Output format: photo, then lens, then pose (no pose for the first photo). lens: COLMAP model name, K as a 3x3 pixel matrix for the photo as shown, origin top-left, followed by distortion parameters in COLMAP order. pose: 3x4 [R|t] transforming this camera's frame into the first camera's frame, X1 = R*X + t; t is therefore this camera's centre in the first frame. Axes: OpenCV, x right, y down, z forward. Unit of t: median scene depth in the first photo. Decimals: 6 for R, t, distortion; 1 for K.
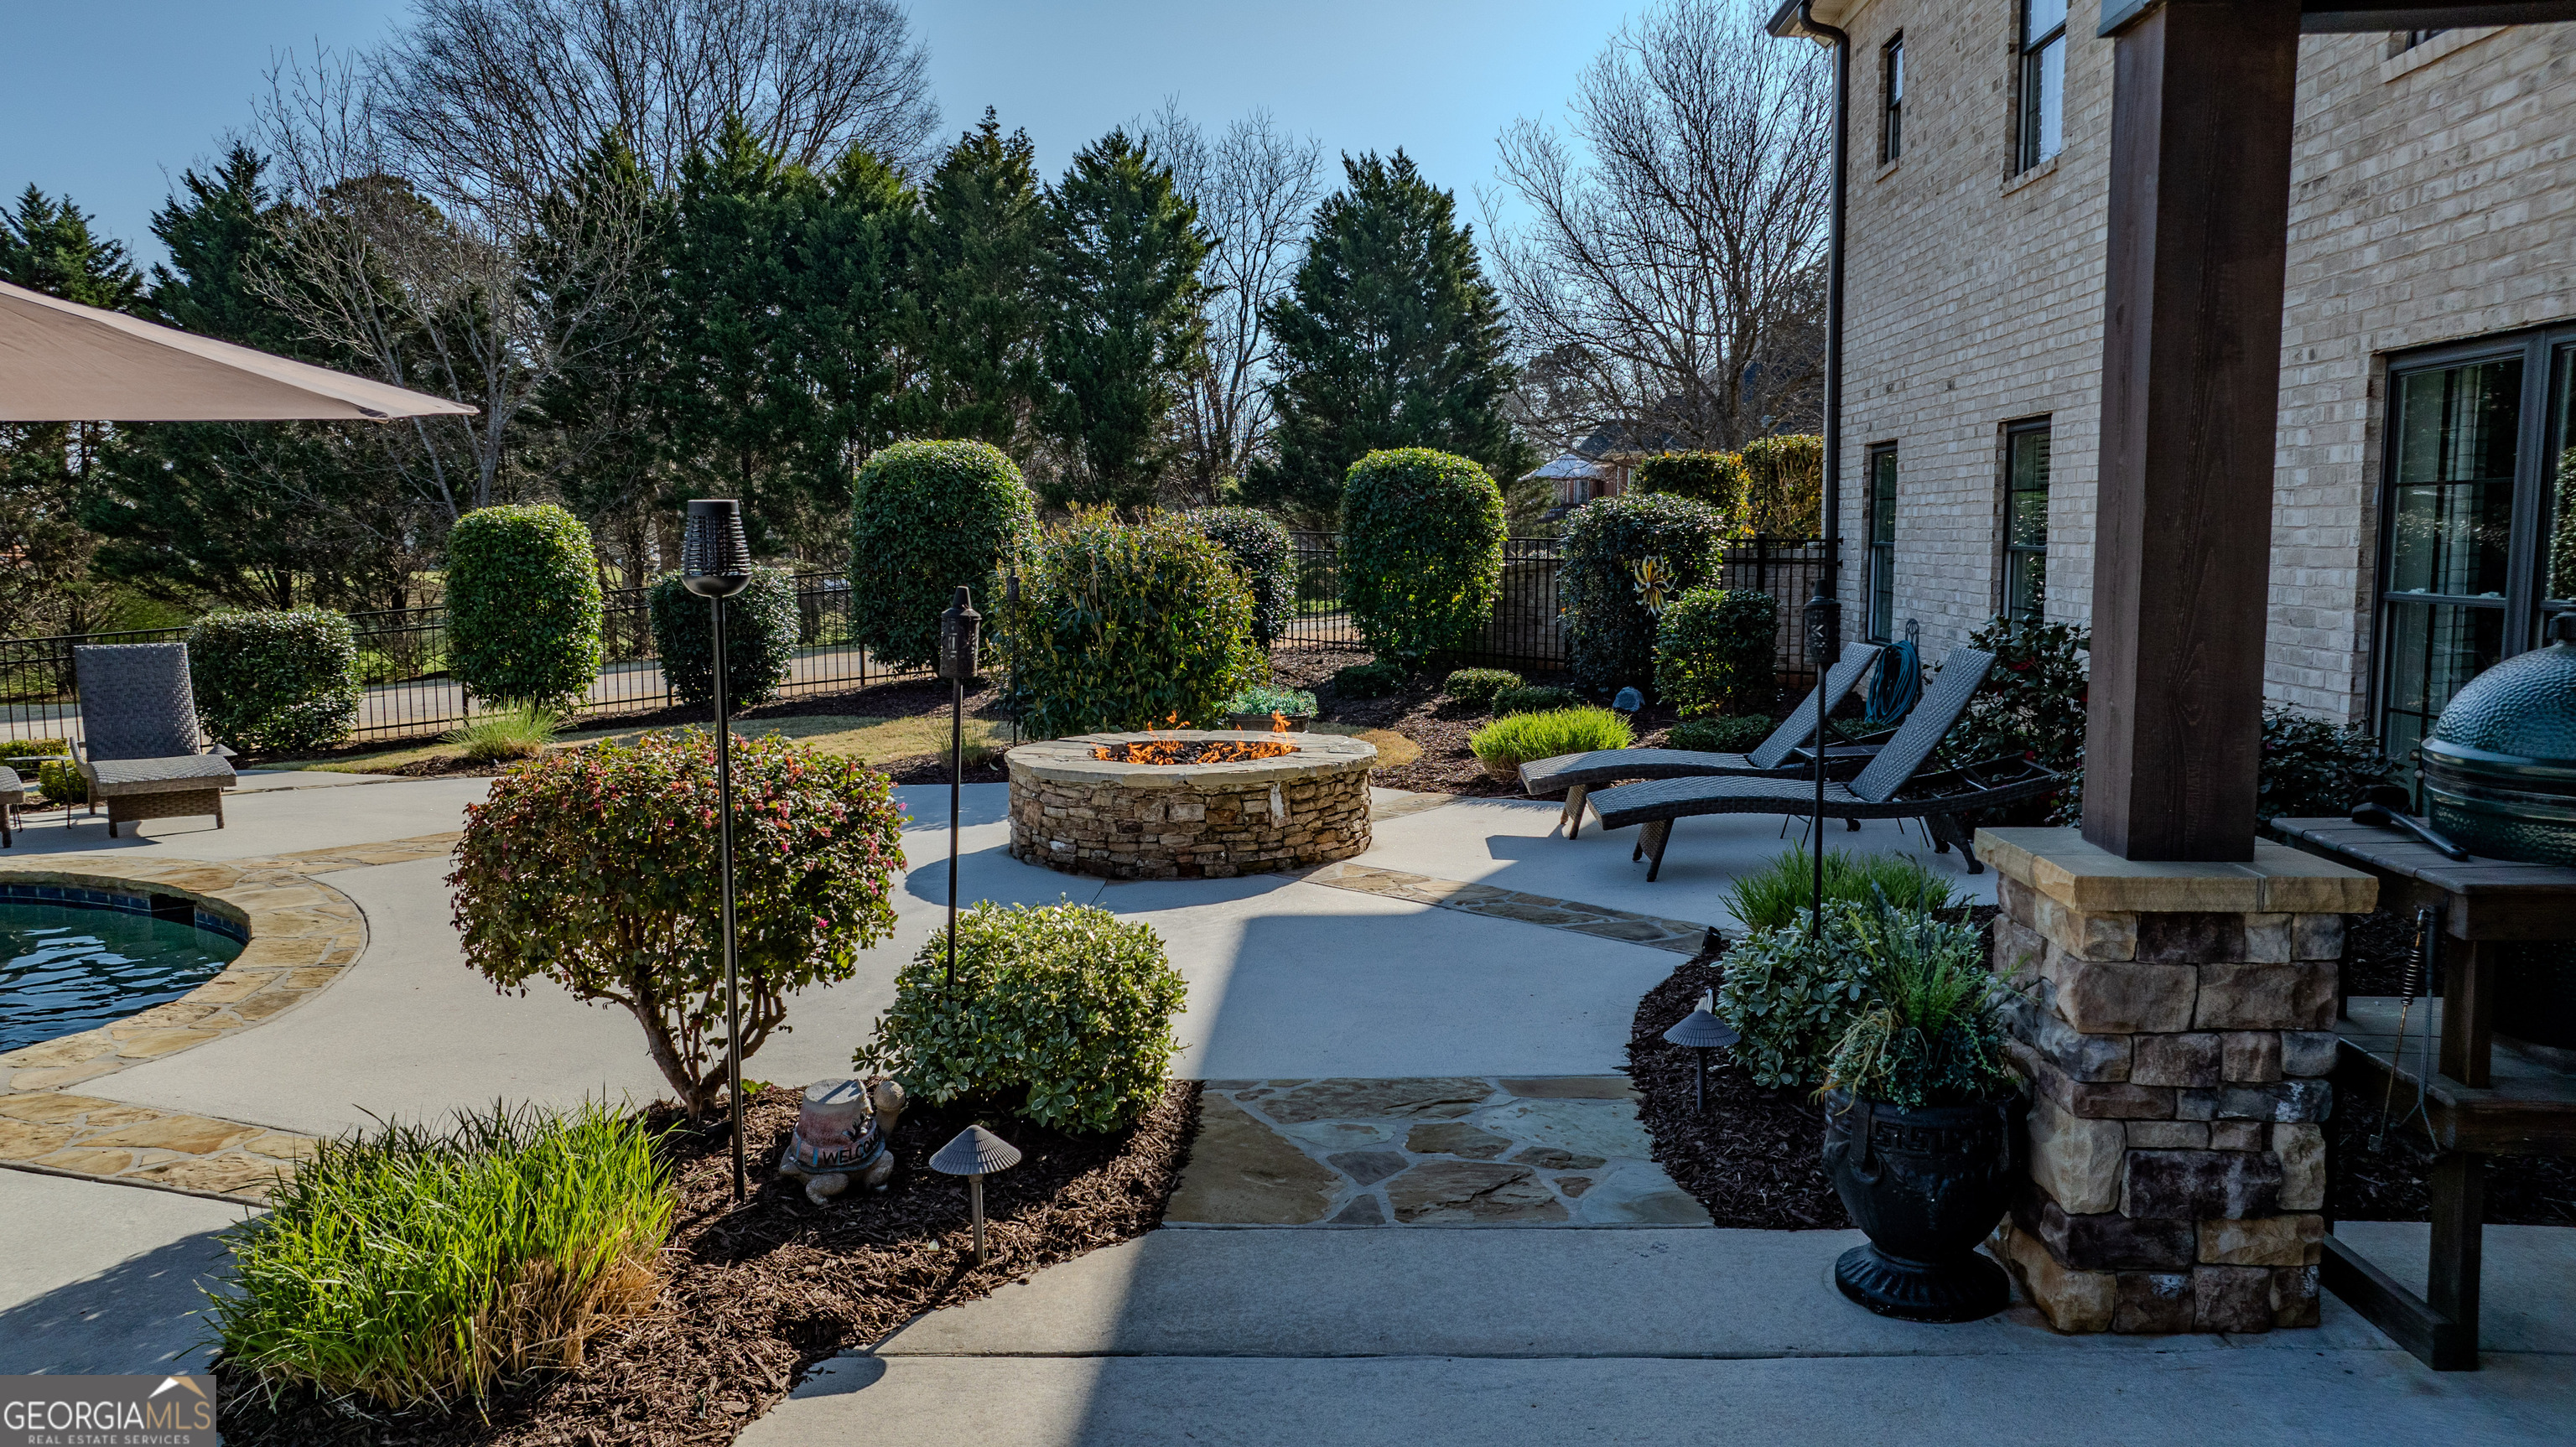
lens RADIAL K [[1841.6, 0, 1288.0], [0, 1841.6, 723.5], [0, 0, 1]] dist [-0.040120, 0.078032]
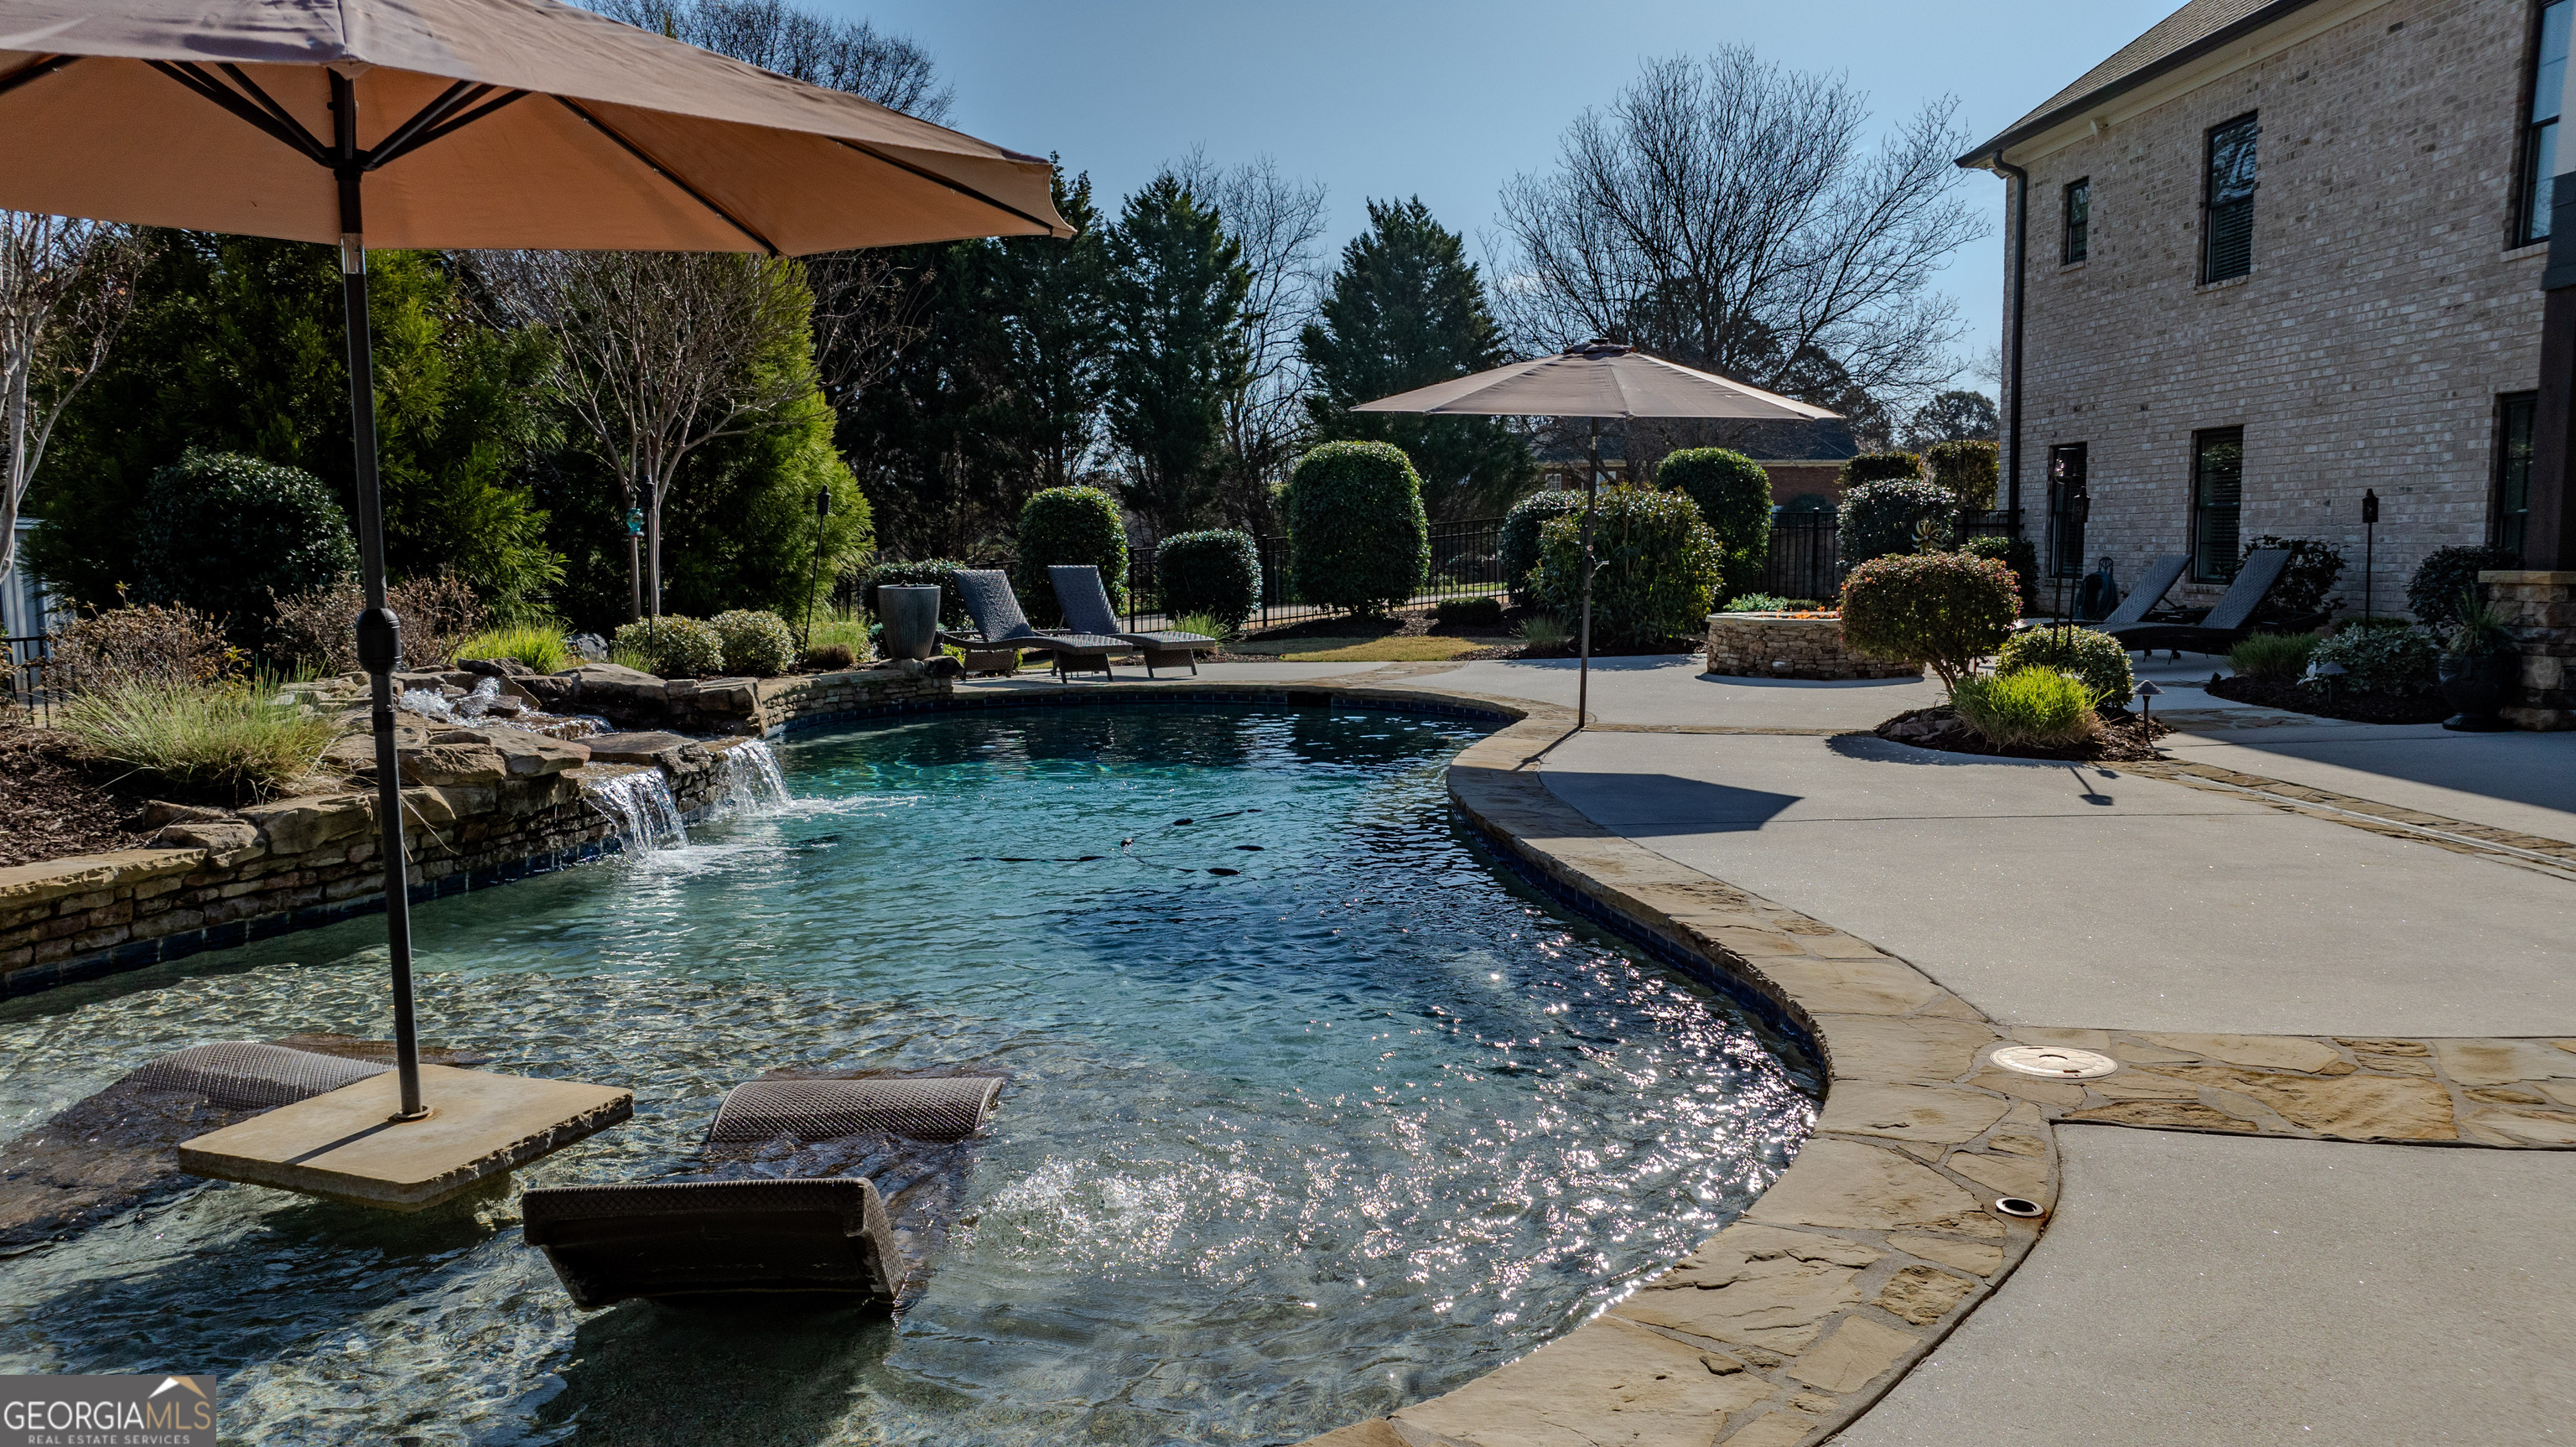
lens RADIAL K [[1841.6, 0, 1288.0], [0, 1841.6, 723.5], [0, 0, 1]] dist [-0.040120, 0.078032]
pose [[0.994097, -0.012831, 0.107738, -0.496303], [0.013615, 0.999886, -0.006542, 0.081260], [-0.107642, 0.007970, 0.994158, -0.451284]]
